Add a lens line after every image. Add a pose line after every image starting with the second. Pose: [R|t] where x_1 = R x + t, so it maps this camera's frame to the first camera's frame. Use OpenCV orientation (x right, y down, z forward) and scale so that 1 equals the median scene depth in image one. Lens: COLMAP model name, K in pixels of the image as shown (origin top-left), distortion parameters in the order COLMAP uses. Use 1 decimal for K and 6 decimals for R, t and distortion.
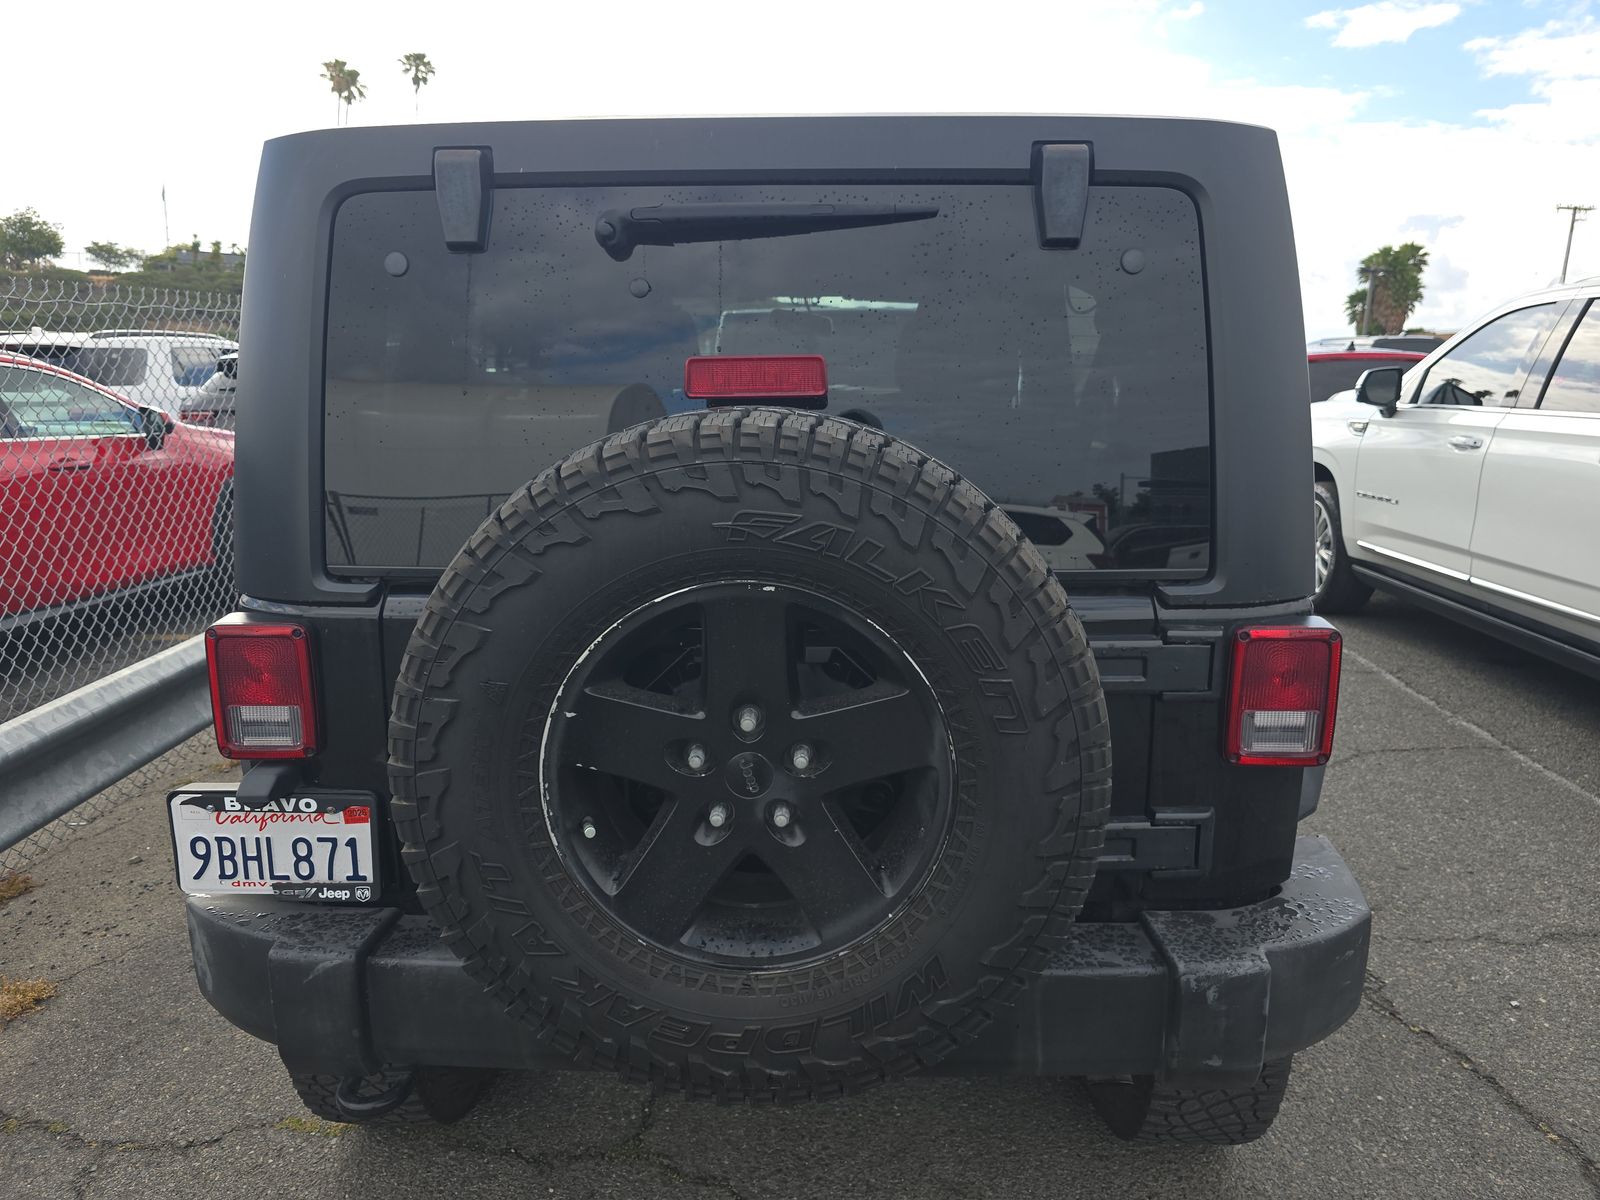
lens RADIAL K [[1059.0, 0, 800.0], [0, 1059.0, 600.0], [0, 0, 1]] dist [0.064343, -0.064239]
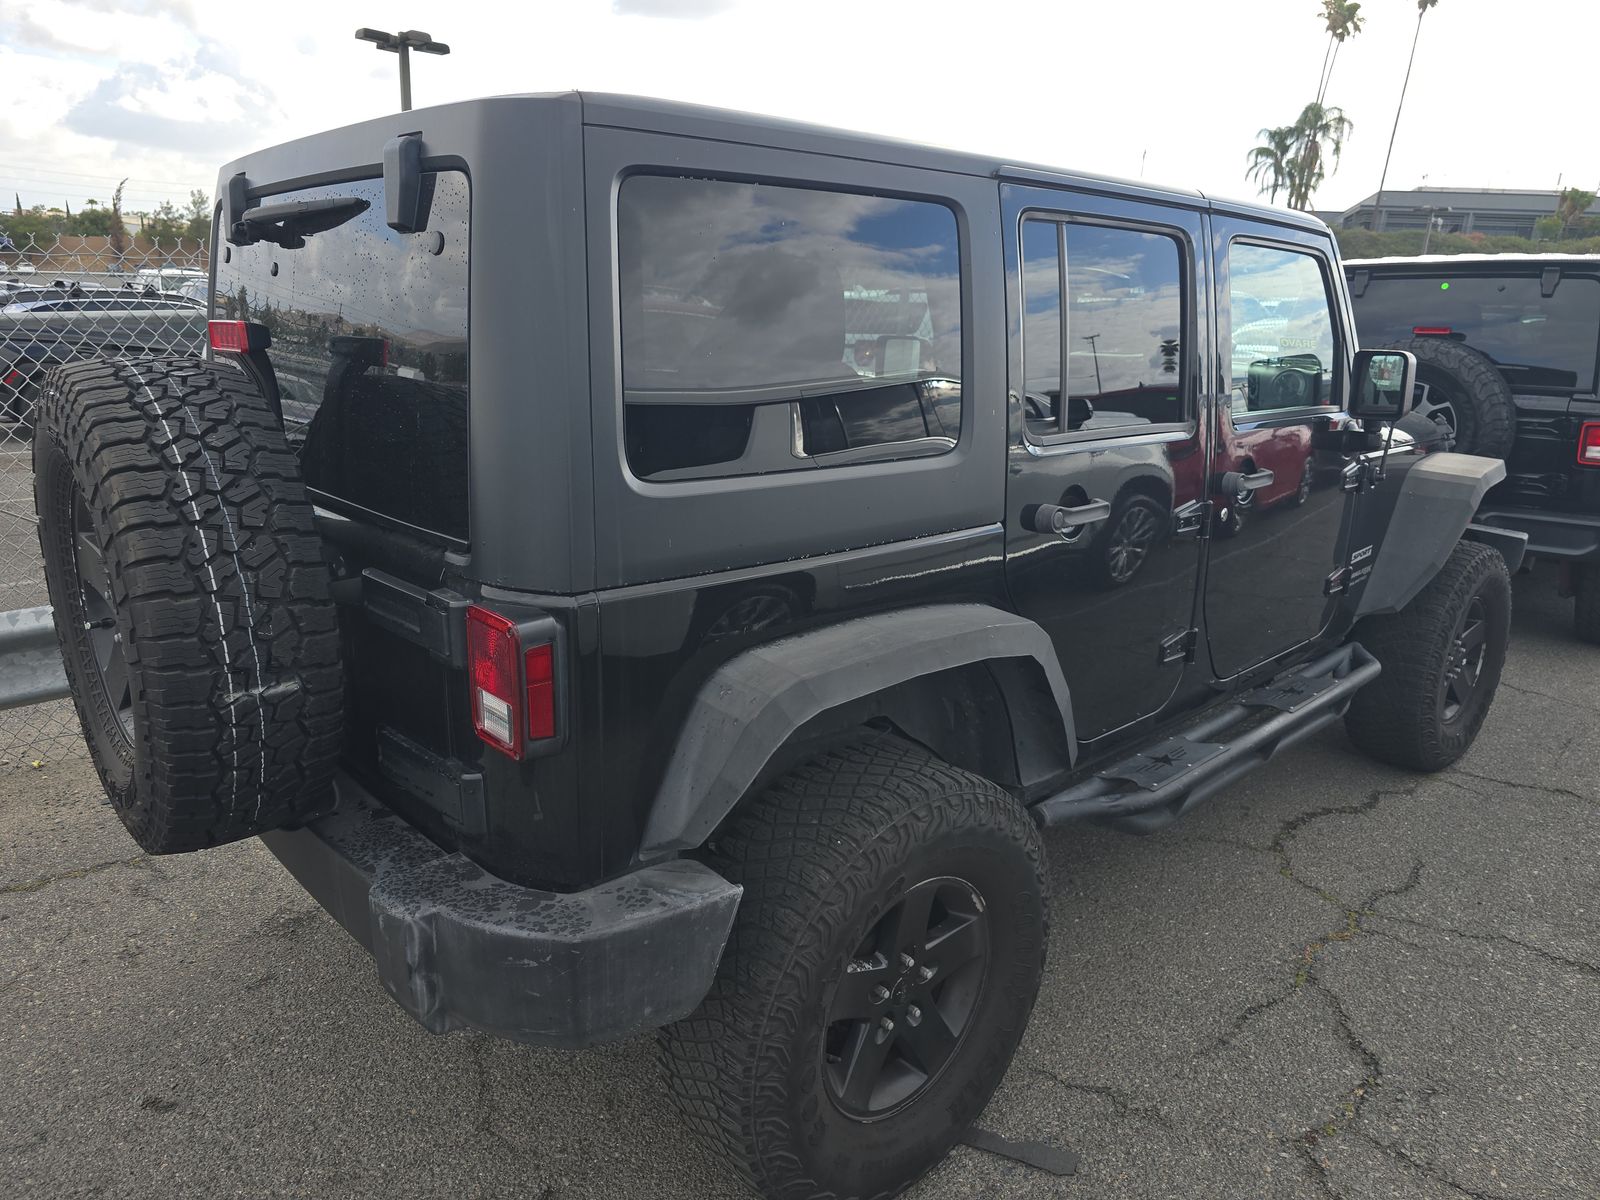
lens RADIAL K [[1059.0, 0, 800.0], [0, 1059.0, 600.0], [0, 0, 1]] dist [0.064343, -0.064239]
pose [[0.693403, 0.206771, -0.690245, 0.261500], [-0.177263, 0.977453, 0.114733, -0.029849], [0.698405, 0.042798, 0.714422, 0.095359]]
